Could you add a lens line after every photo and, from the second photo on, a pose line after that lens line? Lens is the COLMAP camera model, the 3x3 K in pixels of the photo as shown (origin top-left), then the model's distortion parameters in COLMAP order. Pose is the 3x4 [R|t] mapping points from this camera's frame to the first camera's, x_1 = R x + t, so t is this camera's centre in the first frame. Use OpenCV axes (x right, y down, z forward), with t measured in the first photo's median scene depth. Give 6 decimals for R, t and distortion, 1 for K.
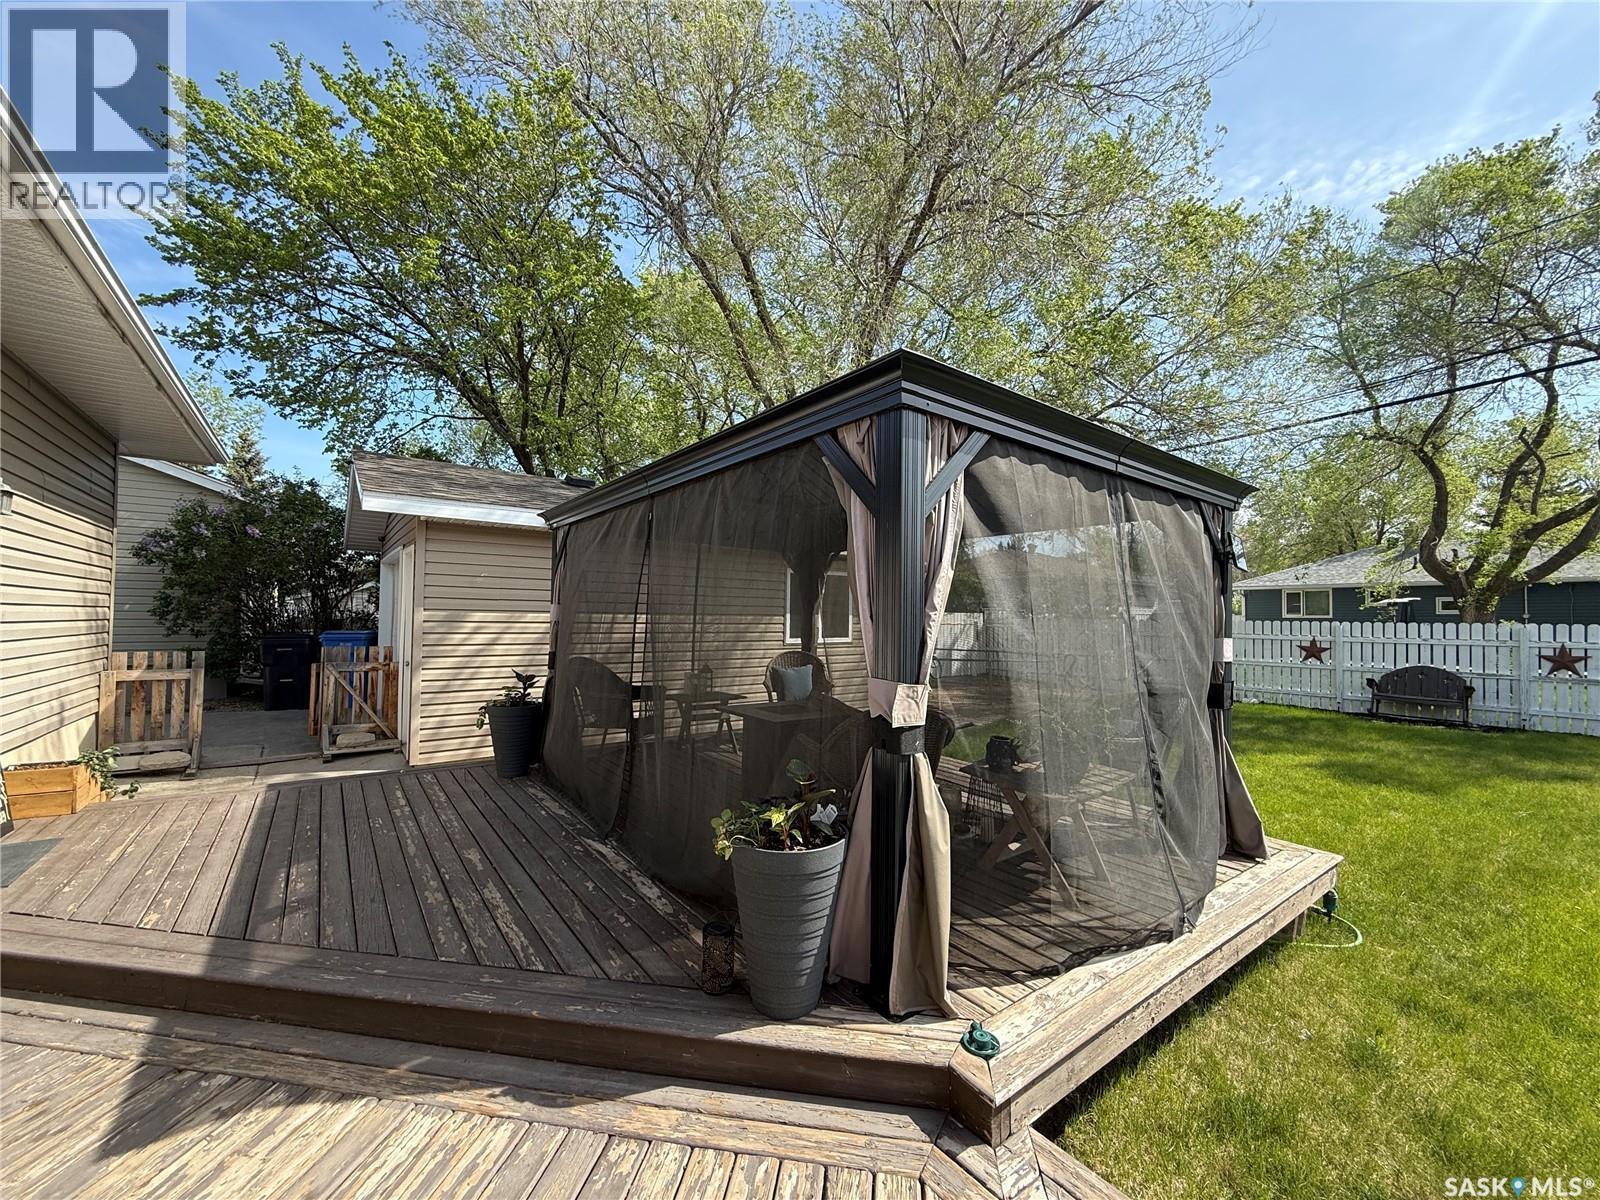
lens RADIAL K [[635.1, 0, 800.0], [0, 635.1, 600.0], [0, 0, 1]] dist [-0.001287, 0.000486]
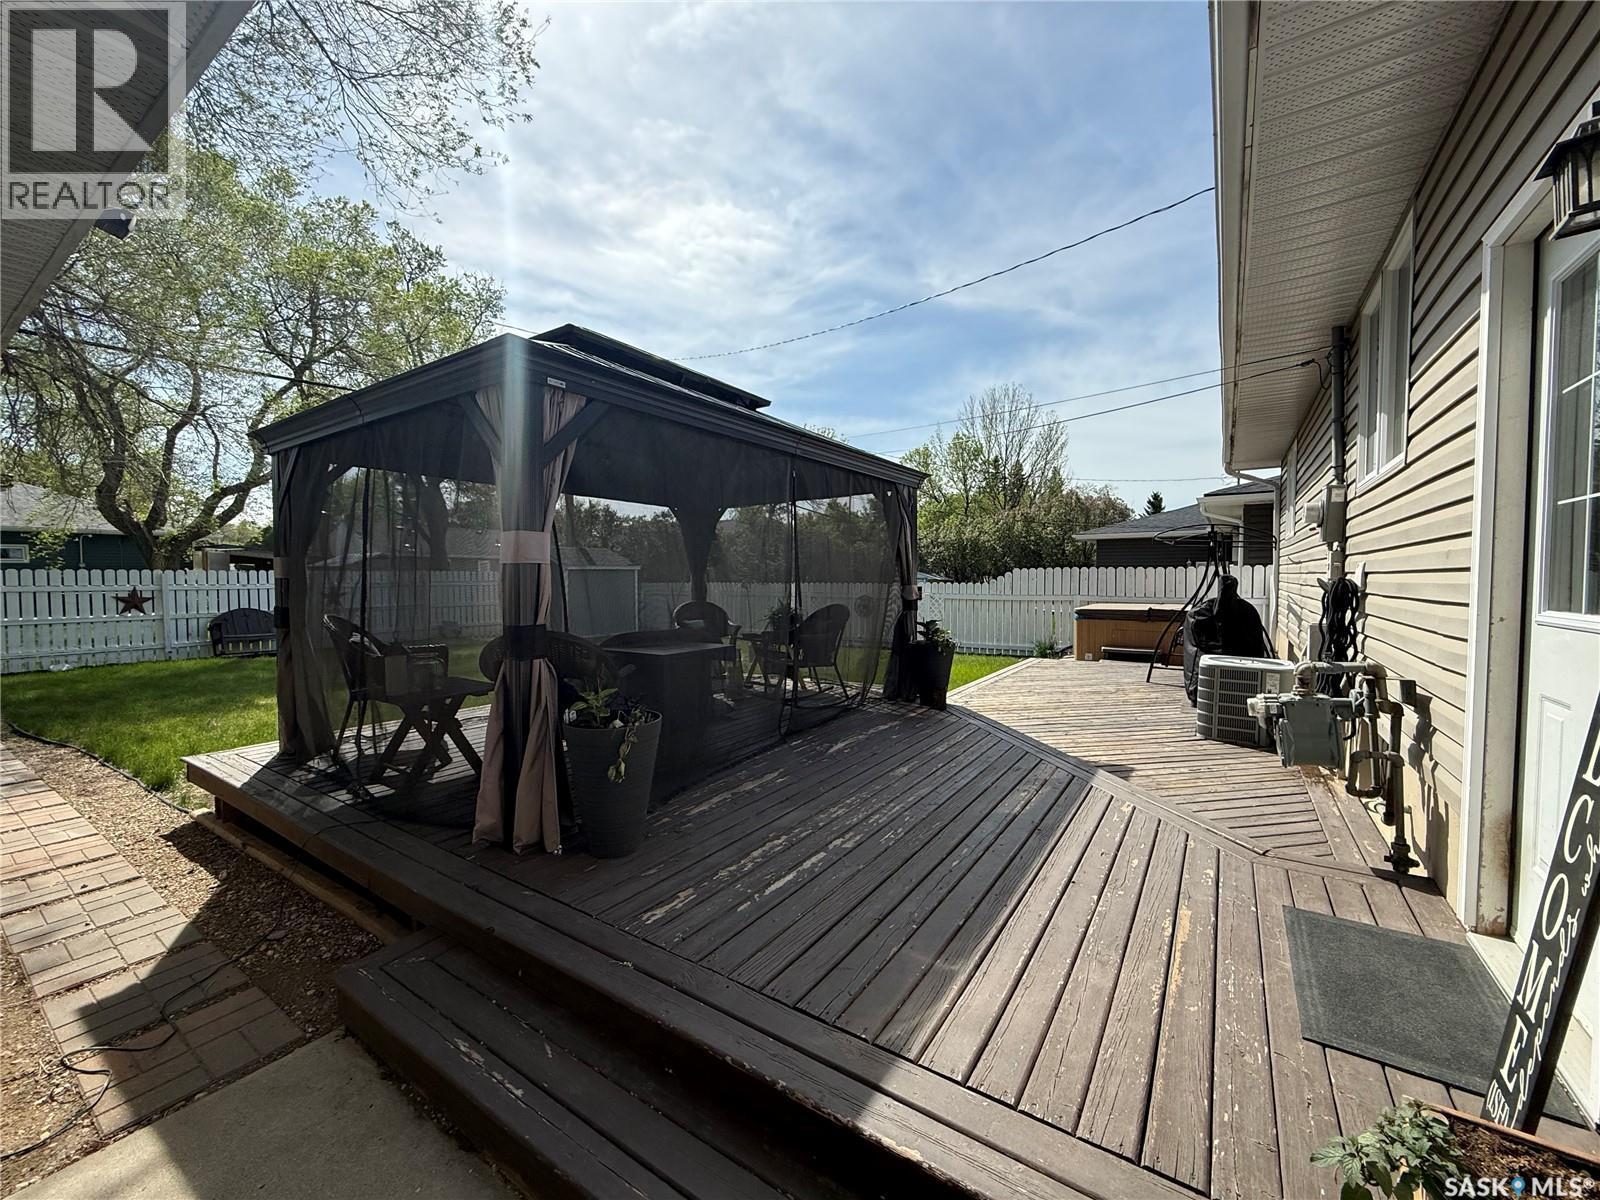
lens RADIAL K [[635.1, 0, 800.0], [0, 635.1, 600.0], [0, 0, 1]] dist [-0.001287, 0.000486]
pose [[-0.322404, -0.053517, 0.945088, -1.124832], [-0.020618, 0.998561, 0.049511, 0.036347], [-0.946378, -0.003523, -0.323043, 1.147959]]
